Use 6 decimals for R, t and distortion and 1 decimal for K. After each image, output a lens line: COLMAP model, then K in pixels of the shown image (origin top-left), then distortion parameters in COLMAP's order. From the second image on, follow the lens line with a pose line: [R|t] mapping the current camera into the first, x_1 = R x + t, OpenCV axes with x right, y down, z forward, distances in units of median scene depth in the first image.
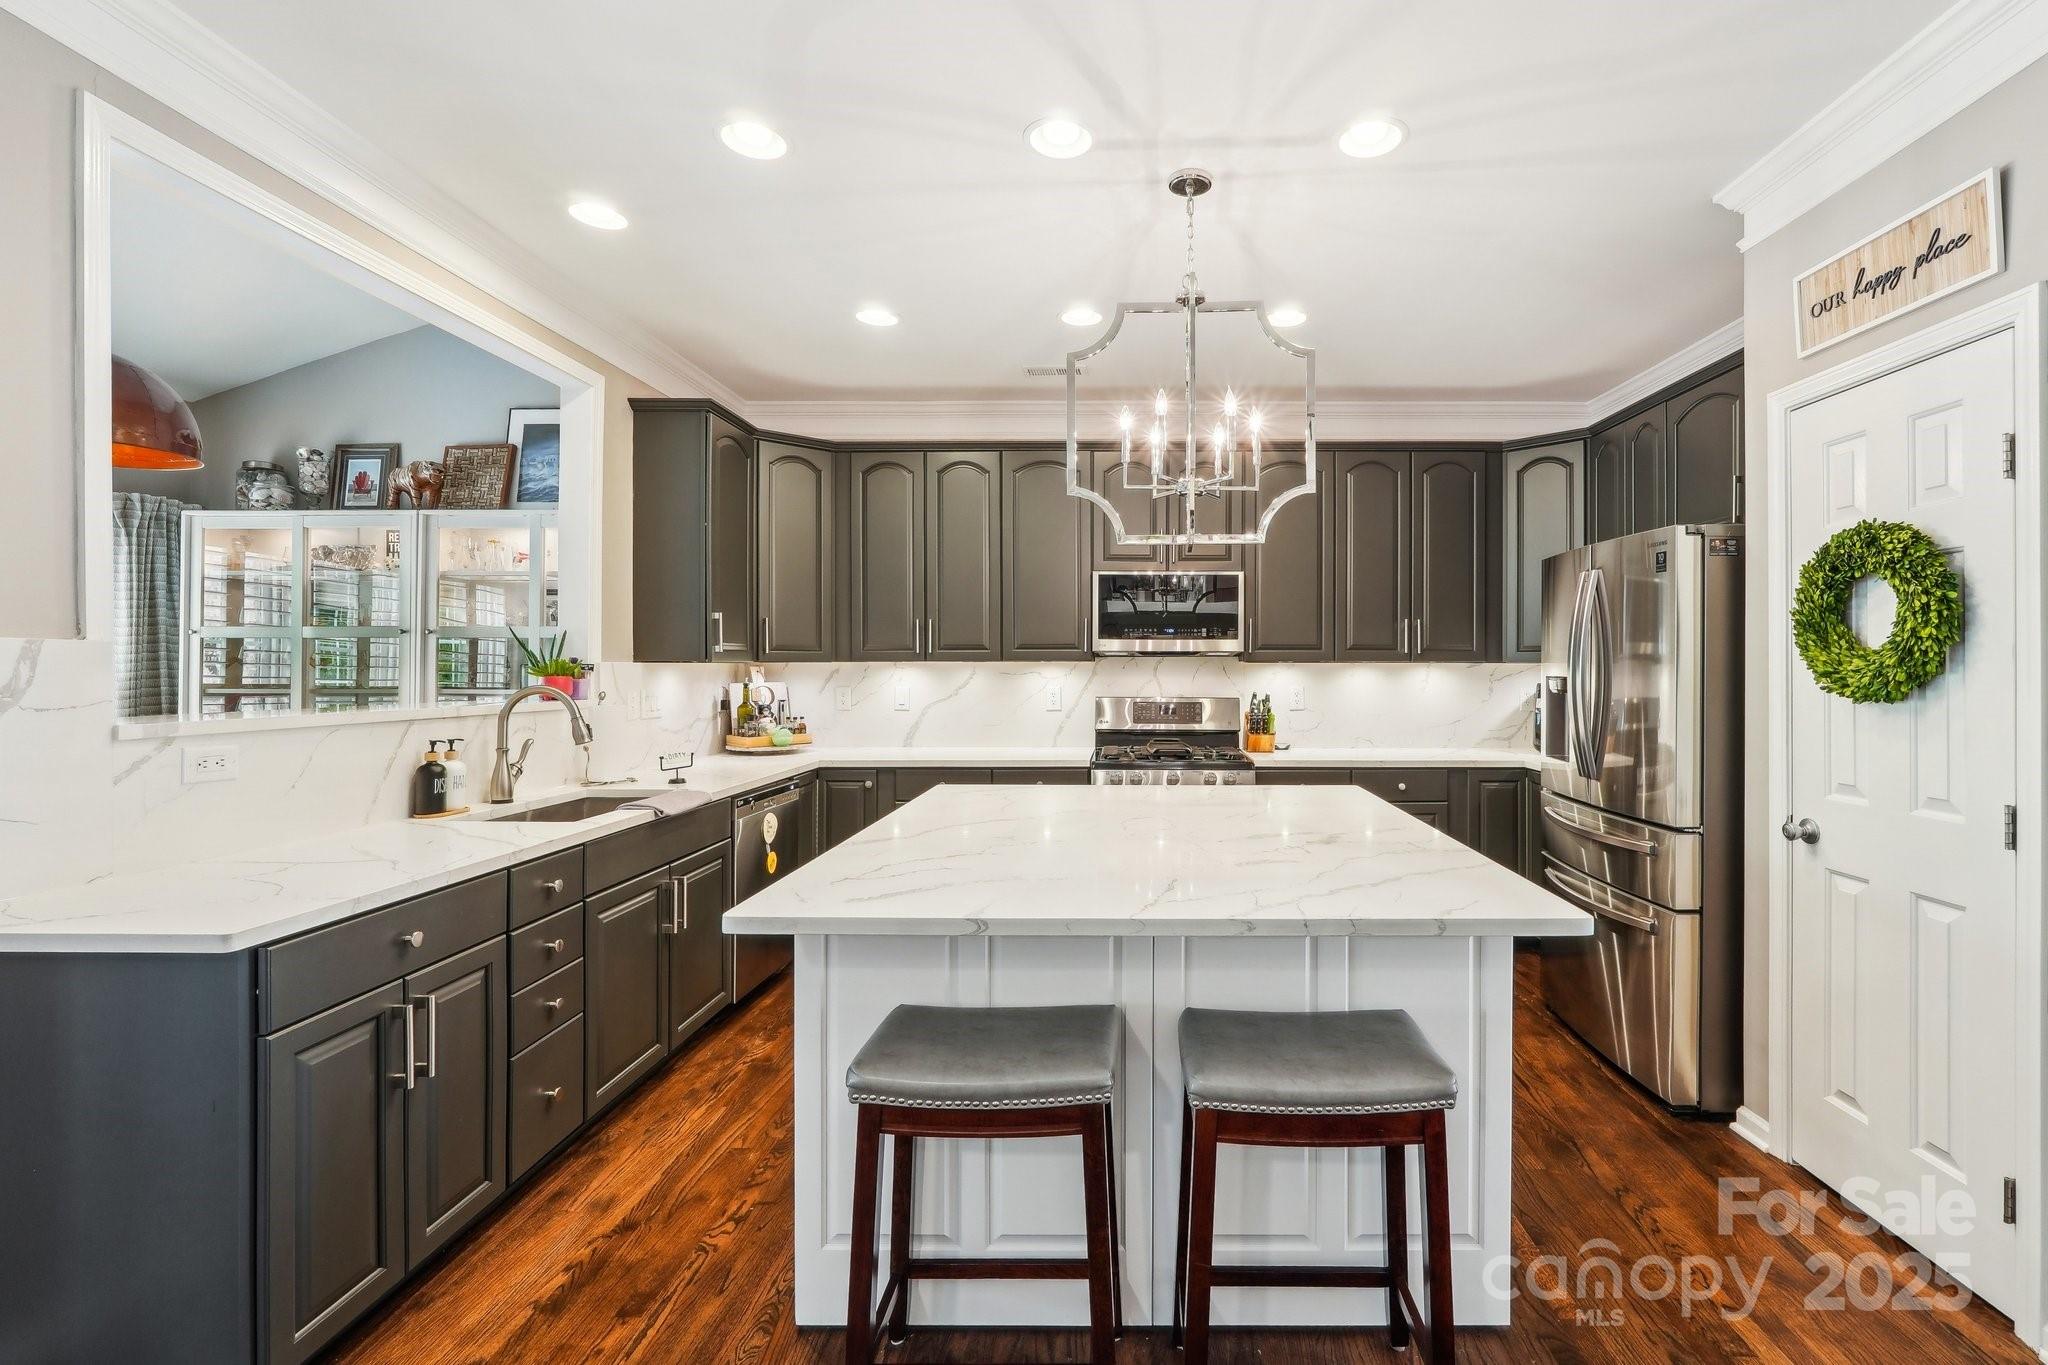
lens RADIAL K [[902.7, 0, 1130.8], [0, 902.7, 665.6], [0, 0, 1]] dist [-0.001720, 0.000086]
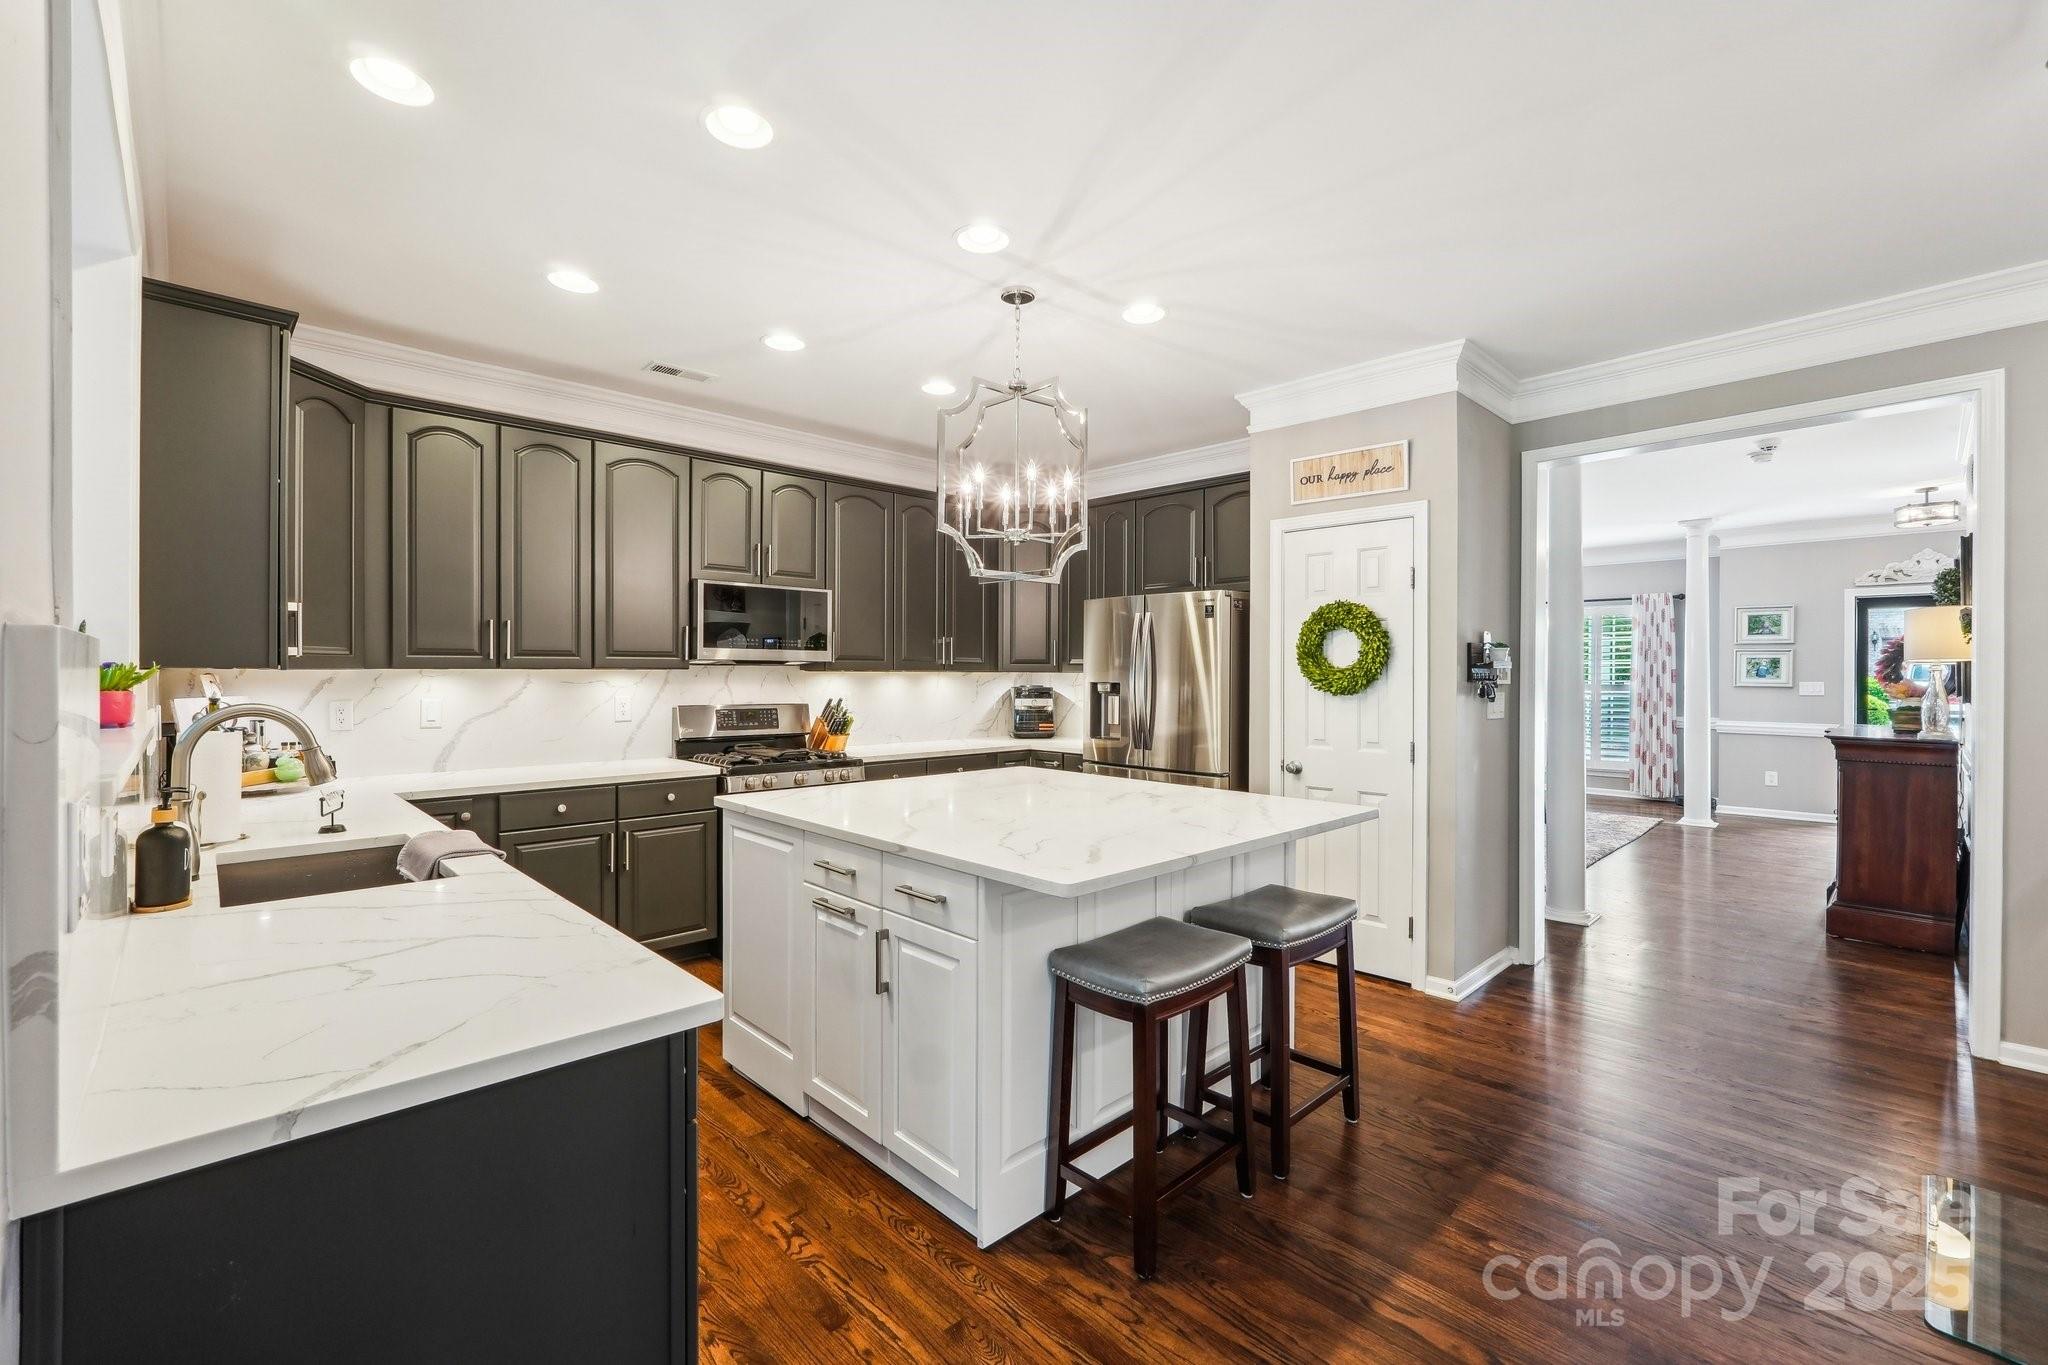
lens RADIAL K [[860.8, 0, 1033.1], [0, 860.8, 670.4], [0, 0, 1]] dist [-0.003259, 0.000508]
pose [[0.720269, 0.004459, 0.693680, -0.513625], [-0.002995, 0.999990, -0.003318, -0.002308], [-0.693688, 0.000312, 0.720276, 0.077448]]
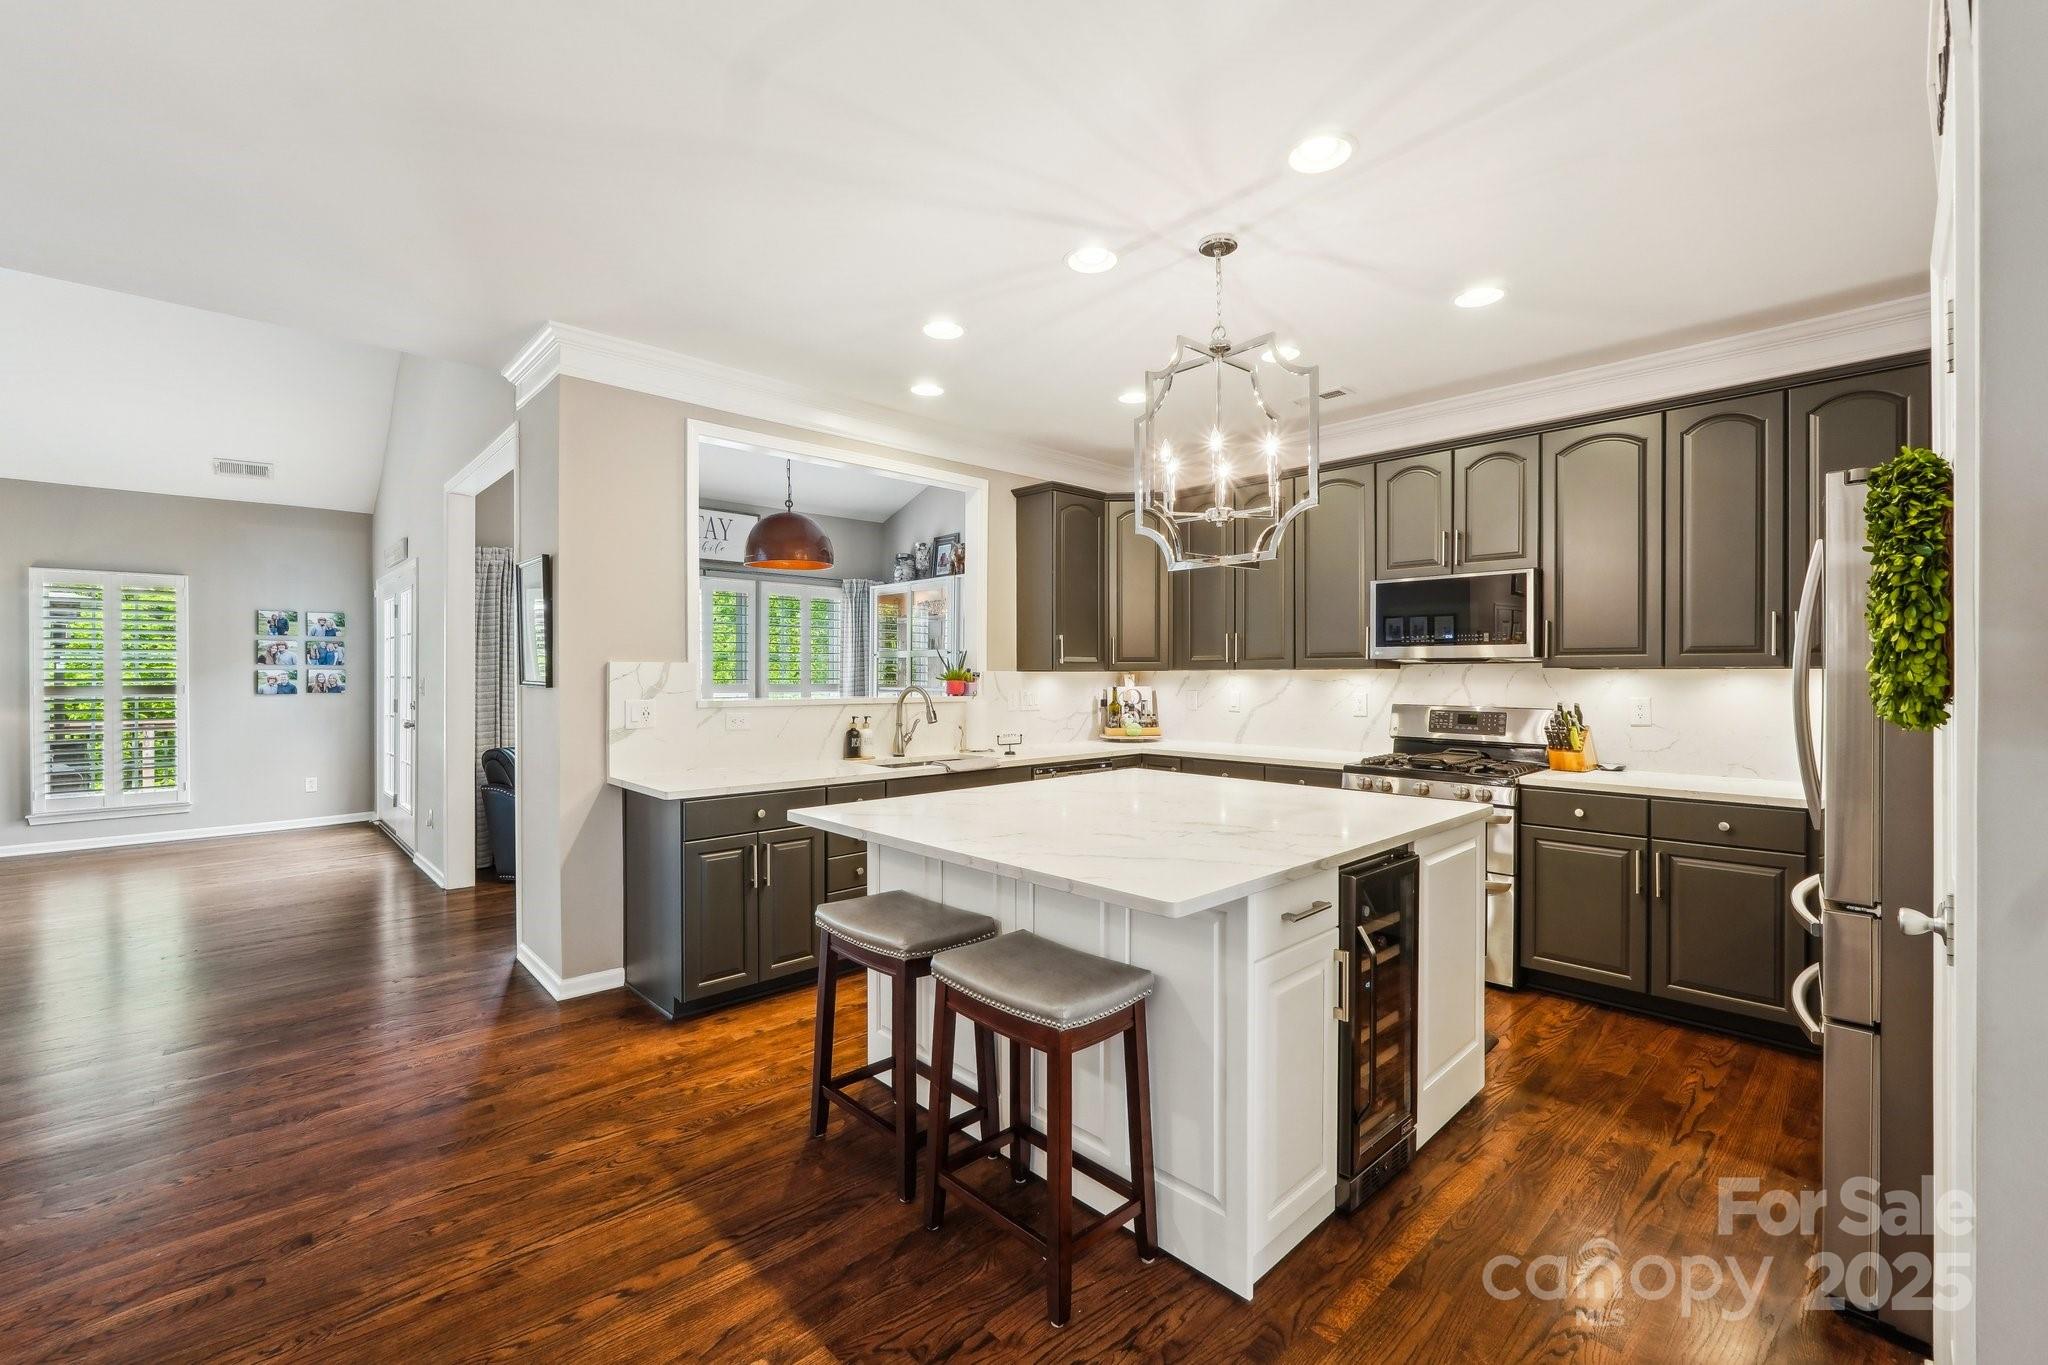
lens RADIAL K [[860.8, 0, 1034.3], [0, 860.8, 675.7], [0, 0, 1]] dist [-0.003259, 0.000508]
pose [[0.697619, 0.000622, -0.716469, 0.456906], [0.001681, 0.999995, 0.002505, 0.000233], [0.716467, -0.002952, 0.697615, 0.057784]]
